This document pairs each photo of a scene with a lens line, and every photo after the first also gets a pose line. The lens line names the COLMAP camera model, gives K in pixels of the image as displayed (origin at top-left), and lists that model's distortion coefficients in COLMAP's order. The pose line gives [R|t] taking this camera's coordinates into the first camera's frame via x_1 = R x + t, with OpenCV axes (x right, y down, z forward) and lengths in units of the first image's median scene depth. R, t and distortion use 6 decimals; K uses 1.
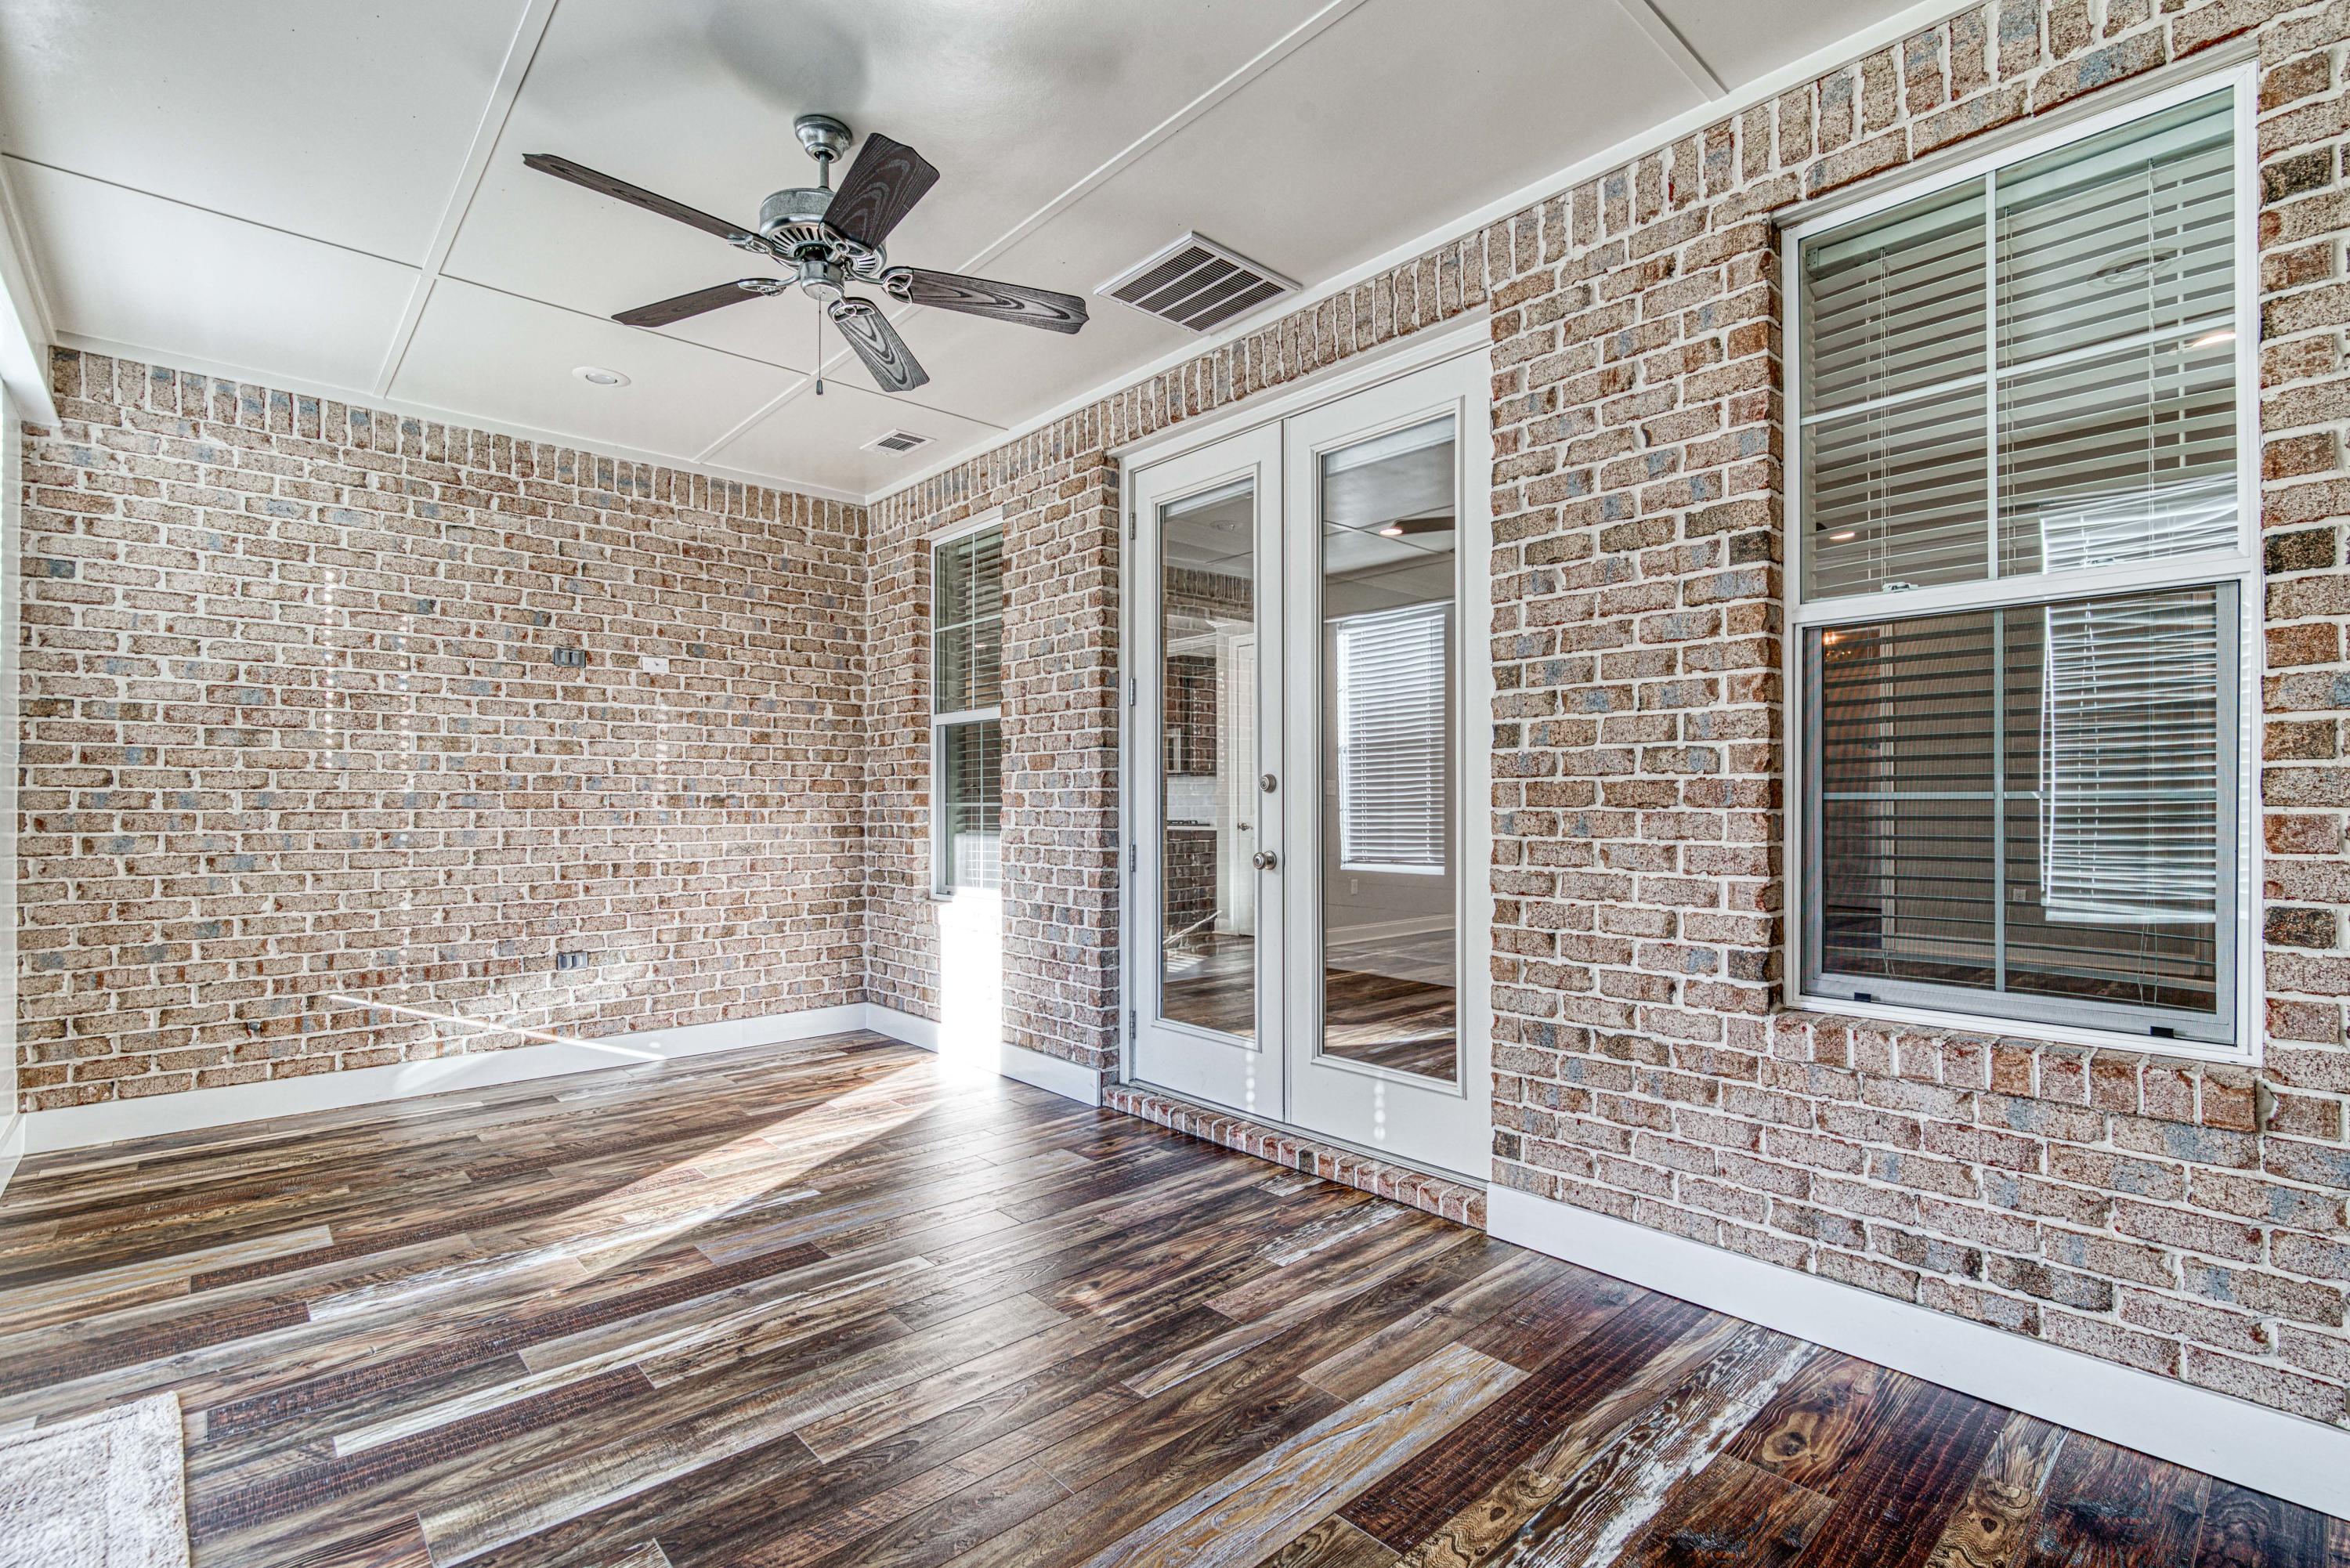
lens RADIAL K [[1082.8, 0, 1209.7], [0, 1082.8, 804.1], [0, 0, 1]] dist [-0.001387, 0.000422]
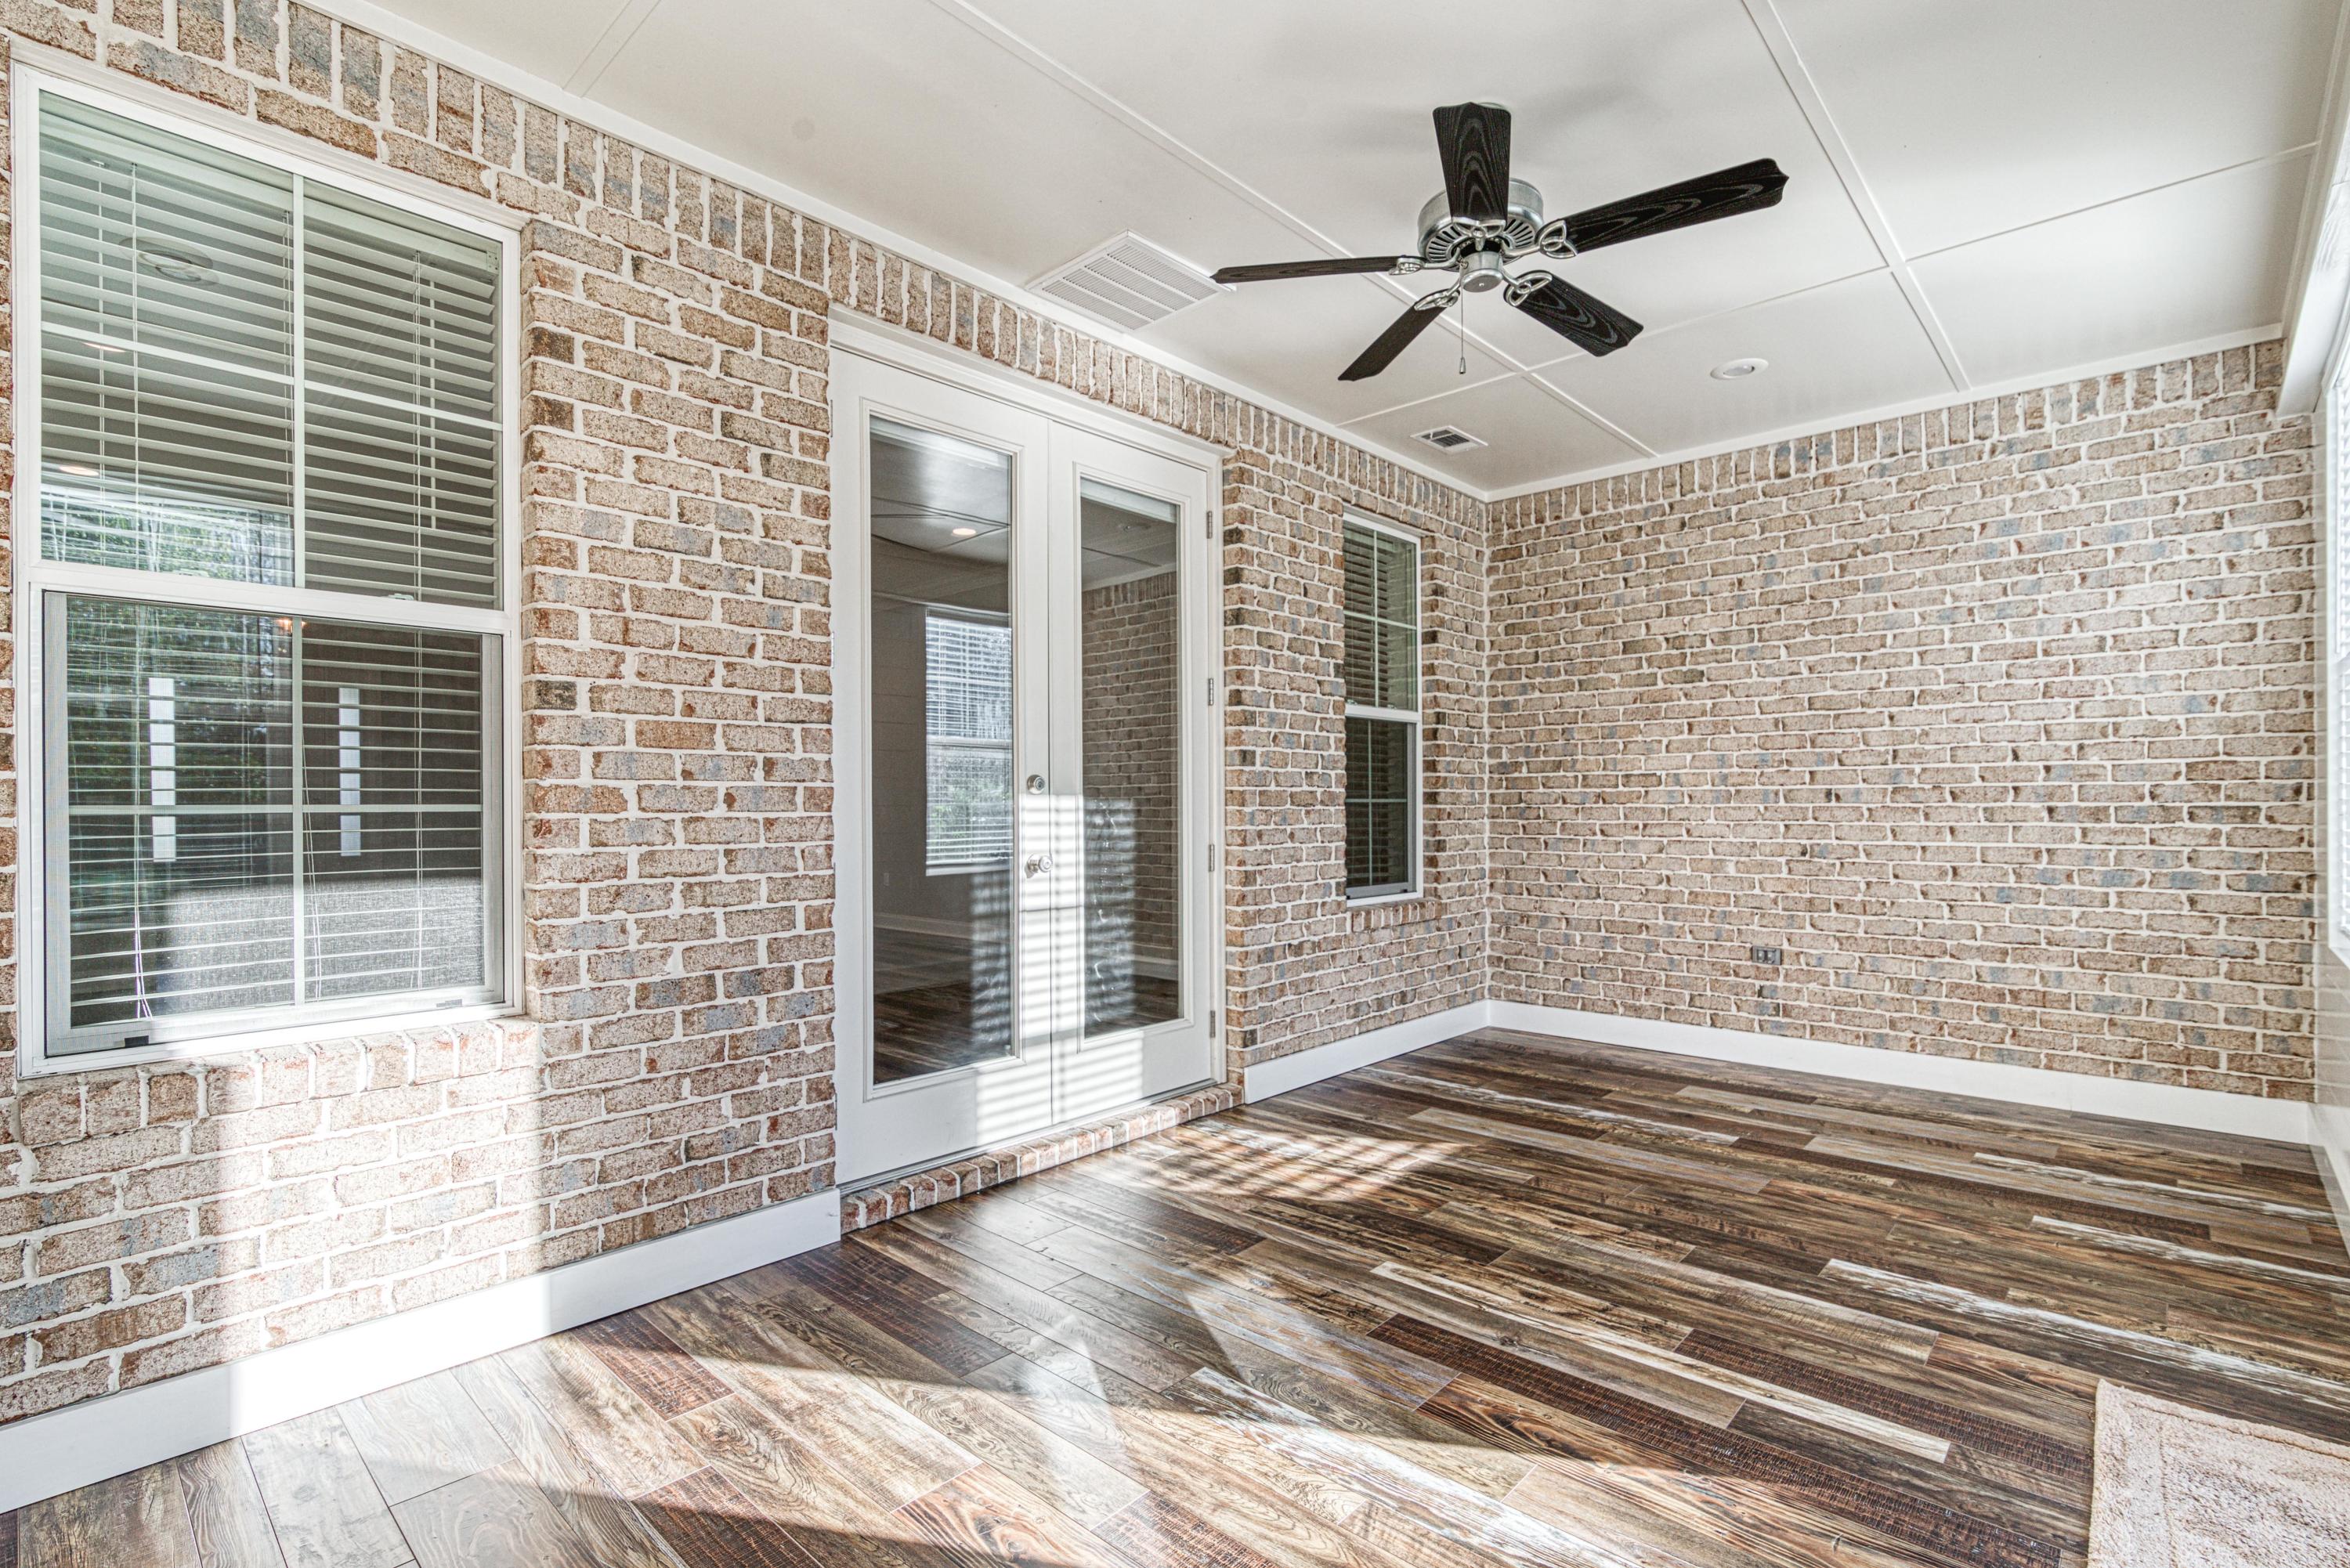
lens RADIAL K [[1081.4, 0, 1183.7], [0, 1081.4, 819.8], [0, 0, 1]] dist [-0.003872, -0.000235]
pose [[-0.074872, -0.010308, 0.997140, -0.897216], [0.006134, 0.999923, 0.010798, 0.002981], [-0.997174, 0.006925, -0.074803, 0.915077]]
